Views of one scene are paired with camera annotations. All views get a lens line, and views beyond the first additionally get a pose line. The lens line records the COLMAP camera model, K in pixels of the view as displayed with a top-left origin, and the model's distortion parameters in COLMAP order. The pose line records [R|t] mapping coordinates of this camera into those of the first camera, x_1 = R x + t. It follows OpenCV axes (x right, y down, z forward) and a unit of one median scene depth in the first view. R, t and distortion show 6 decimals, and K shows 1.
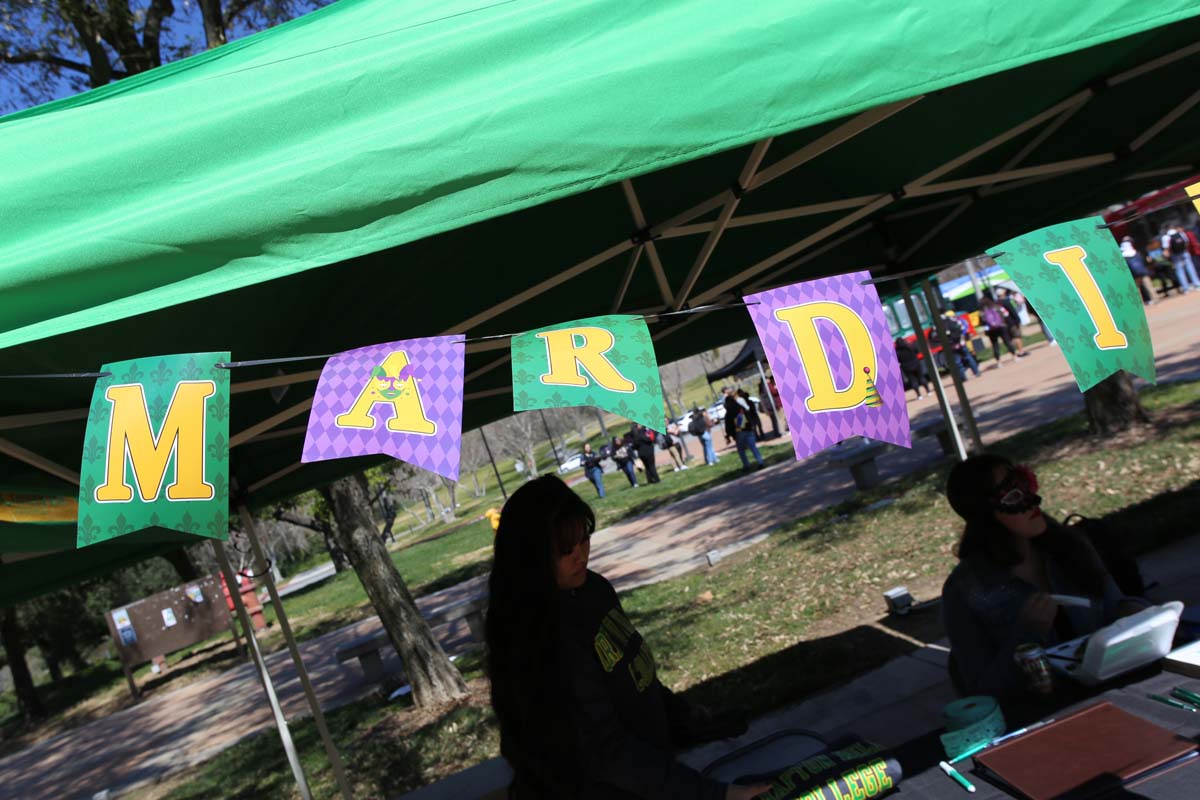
lens RADIAL K [[1092.4, 0, 600.0], [0, 1092.4, 400.0], [0, 0, 1]] dist [-0.012689, 0.105265]
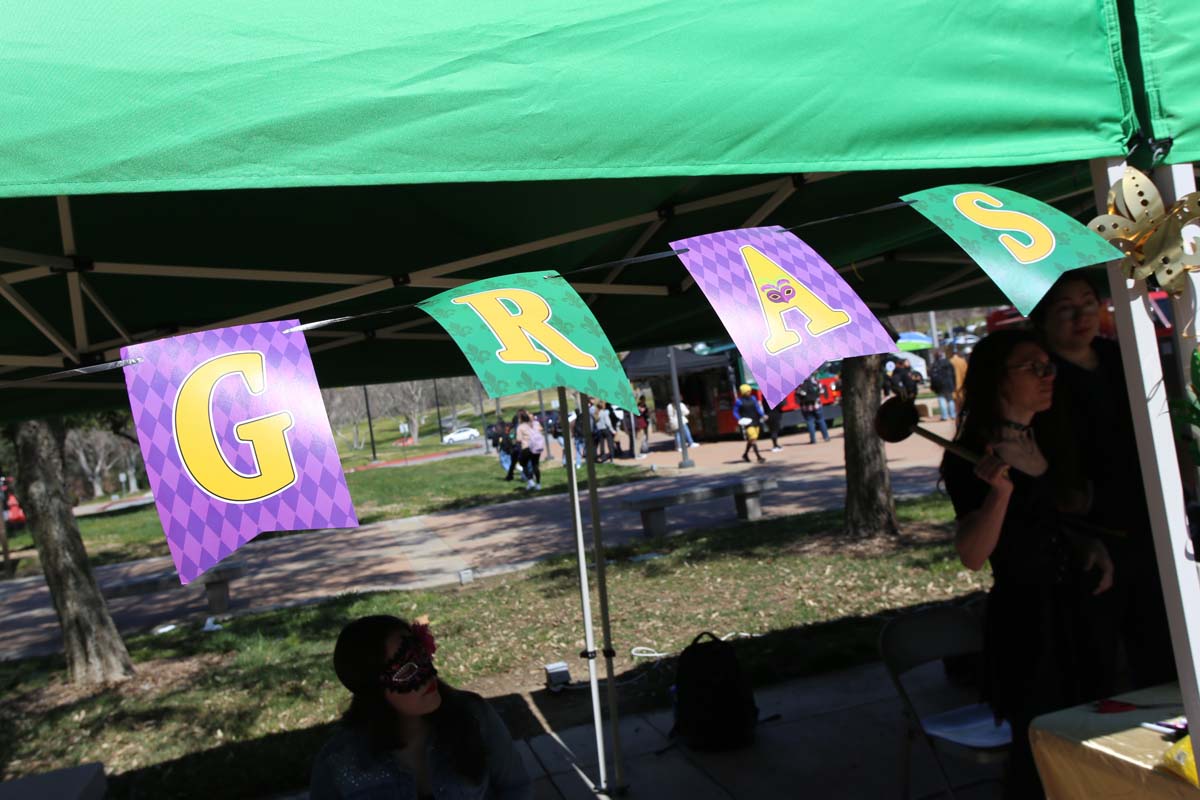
lens RADIAL K [[1092.4, 0, 600.0], [0, 1092.4, 400.0], [0, 0, 1]] dist [-0.012689, 0.105265]
pose [[0.973883, 0.210135, 0.085995, 0.141141], [-0.211086, 0.977466, 0.002015, -0.049175], [-0.083633, -0.020115, 0.996294, 0.040657]]
